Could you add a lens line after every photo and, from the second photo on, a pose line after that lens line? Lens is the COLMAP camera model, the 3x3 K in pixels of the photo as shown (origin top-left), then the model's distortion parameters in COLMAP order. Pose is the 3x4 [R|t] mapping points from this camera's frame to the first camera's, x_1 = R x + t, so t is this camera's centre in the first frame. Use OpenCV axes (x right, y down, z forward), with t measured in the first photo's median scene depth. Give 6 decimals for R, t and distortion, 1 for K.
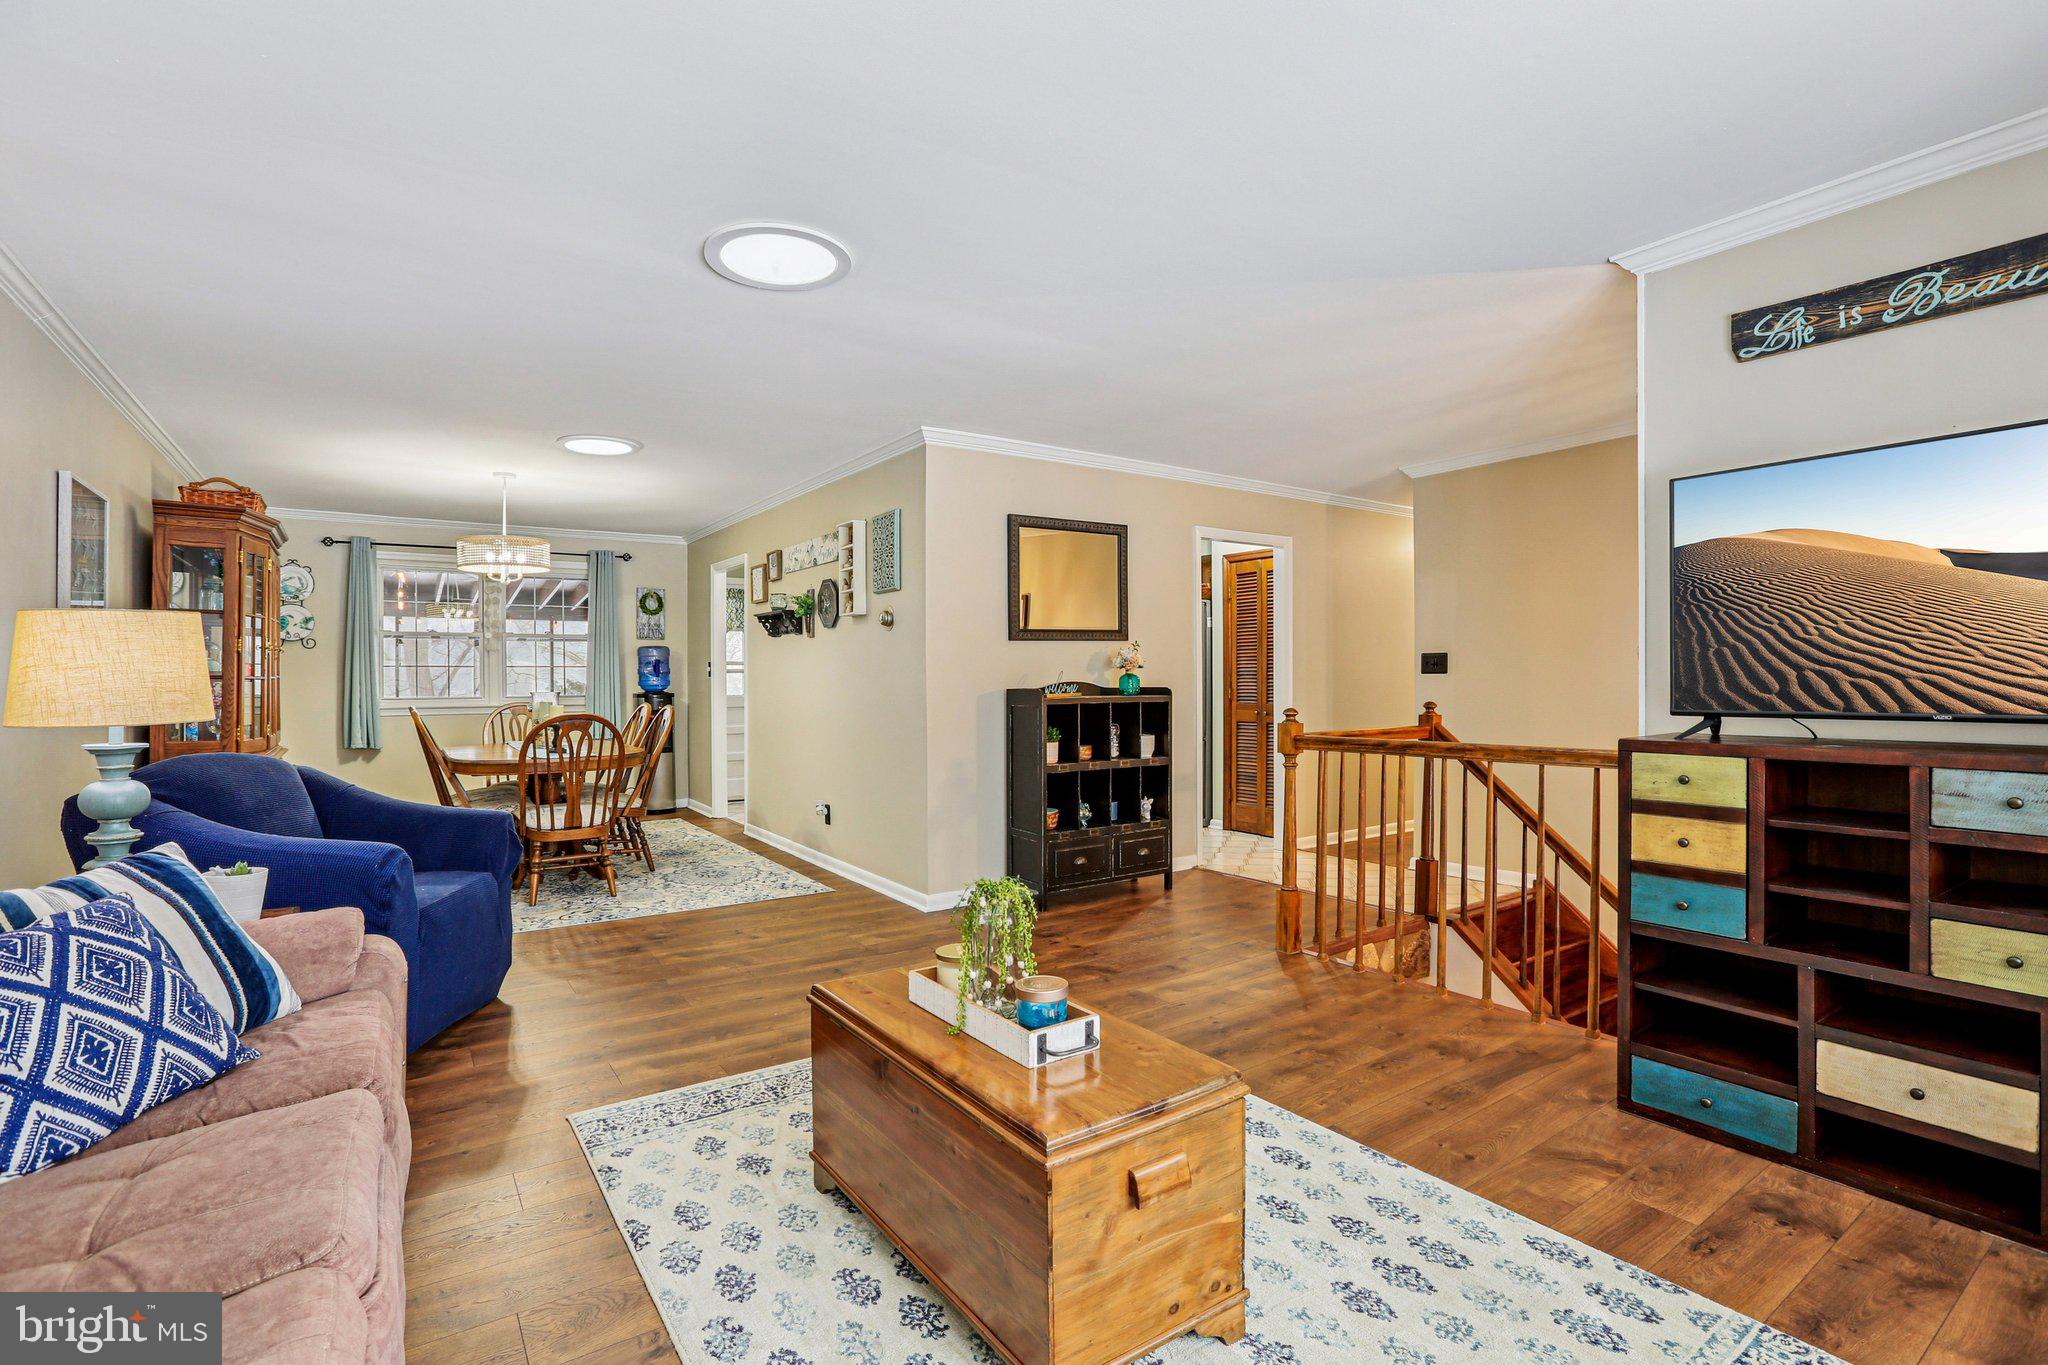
lens RADIAL K [[948.4, 0, 1017.1], [0, 948.4, 674.9], [0, 0, 1]] dist [-0.044514, 0.013026]
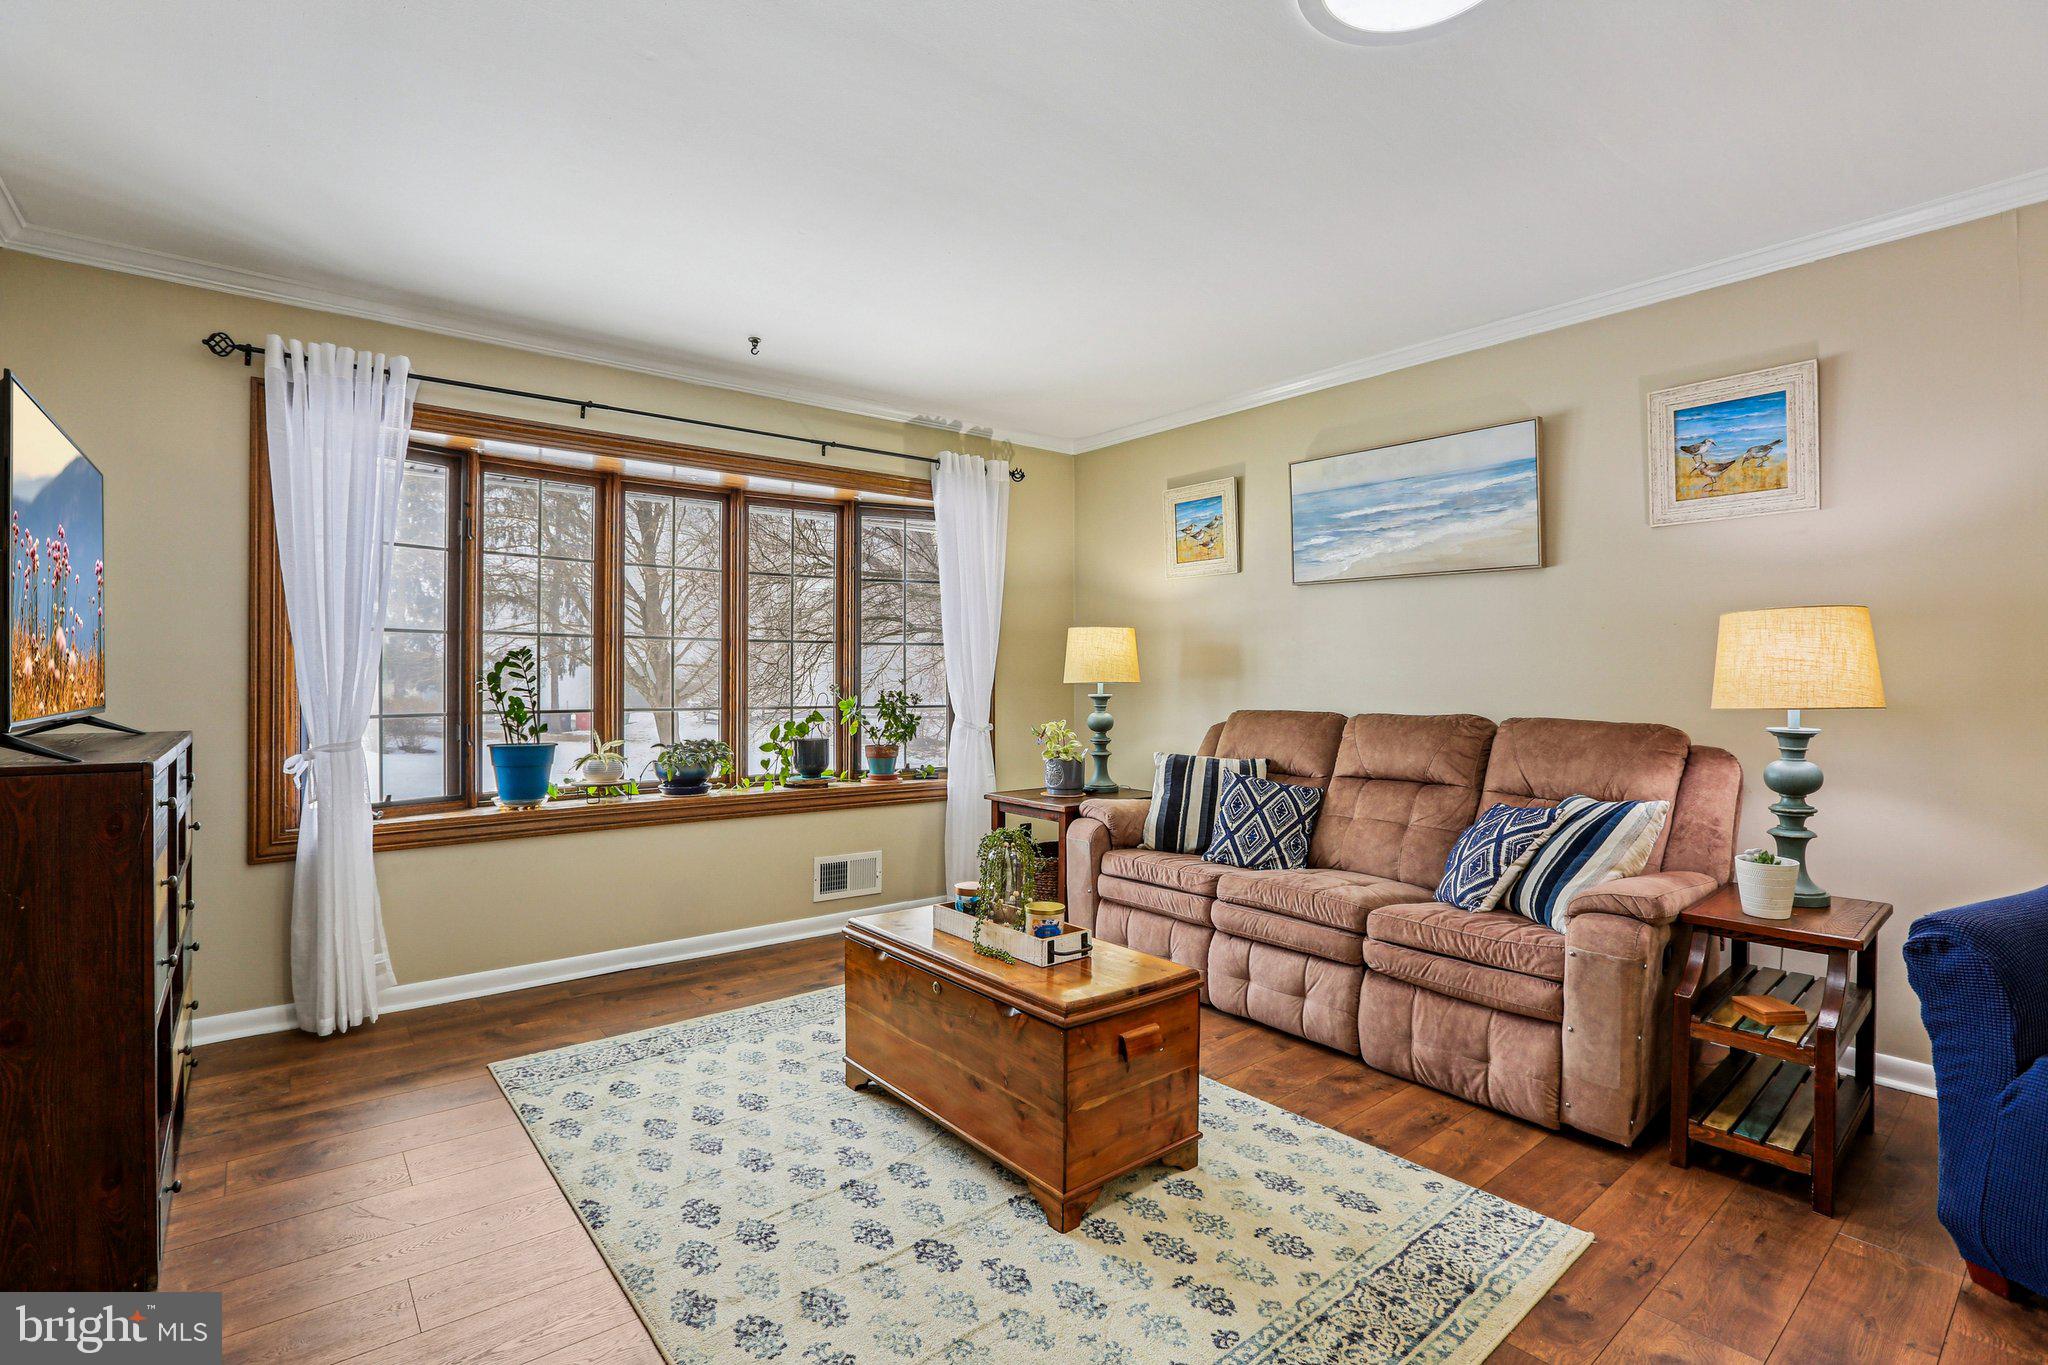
lens RADIAL K [[948.4, 0, 1010.2], [0, 948.4, 670.8], [0, 0, 1]] dist [-0.044514, 0.013026]
pose [[-0.996778, 0.005370, -0.080032, 0.024191], [0.005905, 0.999962, -0.006446, 0.003017], [0.079995, -0.006898, -0.996771, 0.718411]]
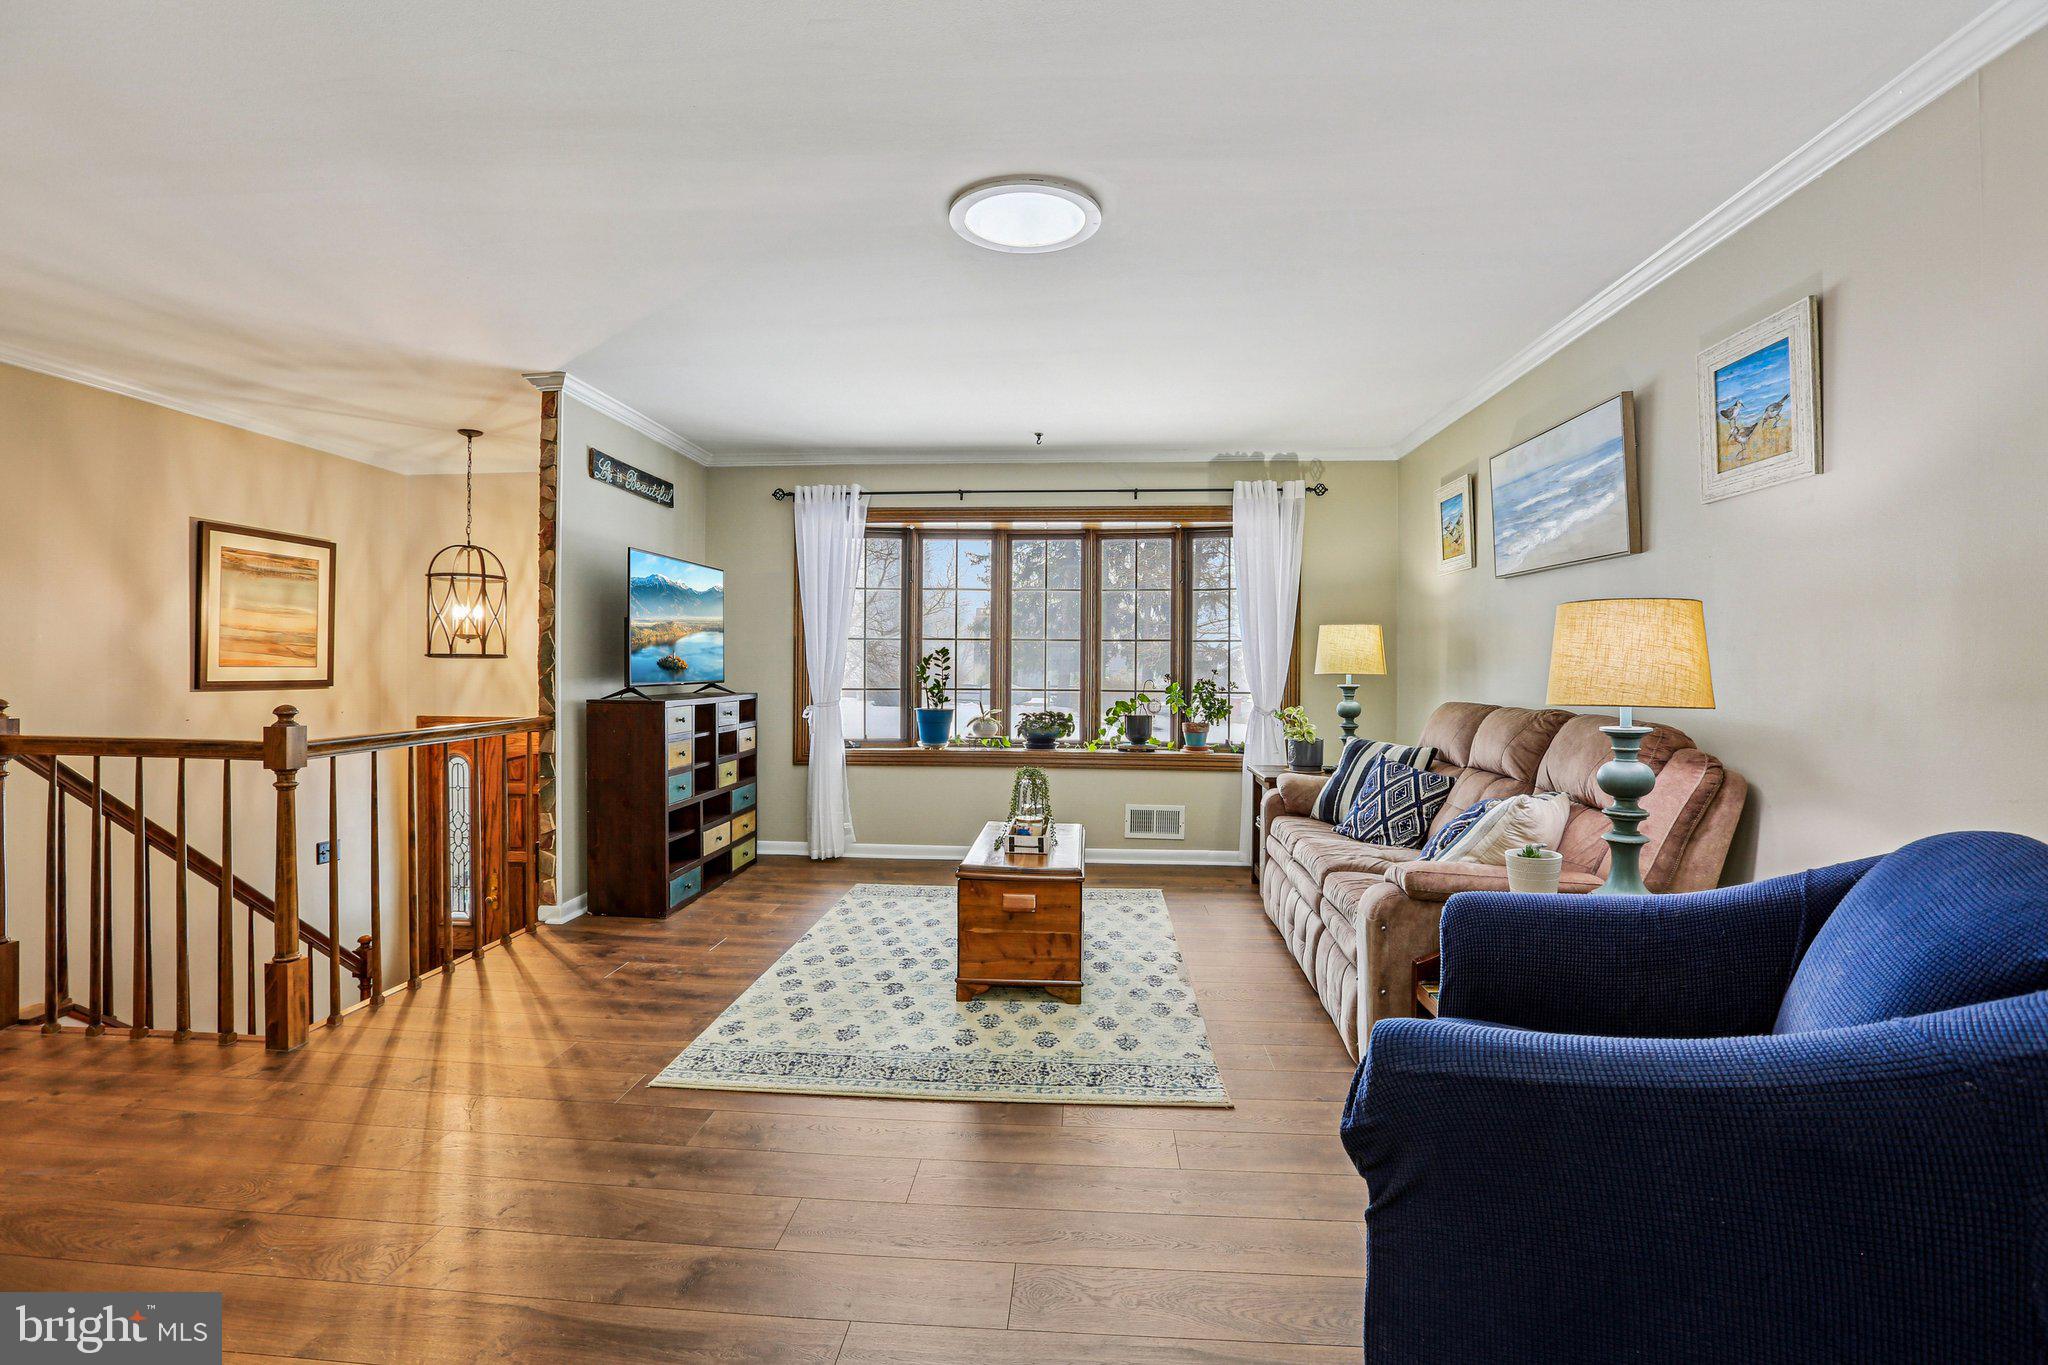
lens RADIAL K [[948.4, 0, 1016.8], [0, 948.4, 658.2], [0, 0, 1]] dist [-0.044514, 0.013026]
pose [[-0.780022, 0.006450, 0.625719, -0.386500], [-0.001641, 0.999922, -0.012352, 0.004488], [-0.625750, -0.010662, -0.779951, 0.801000]]
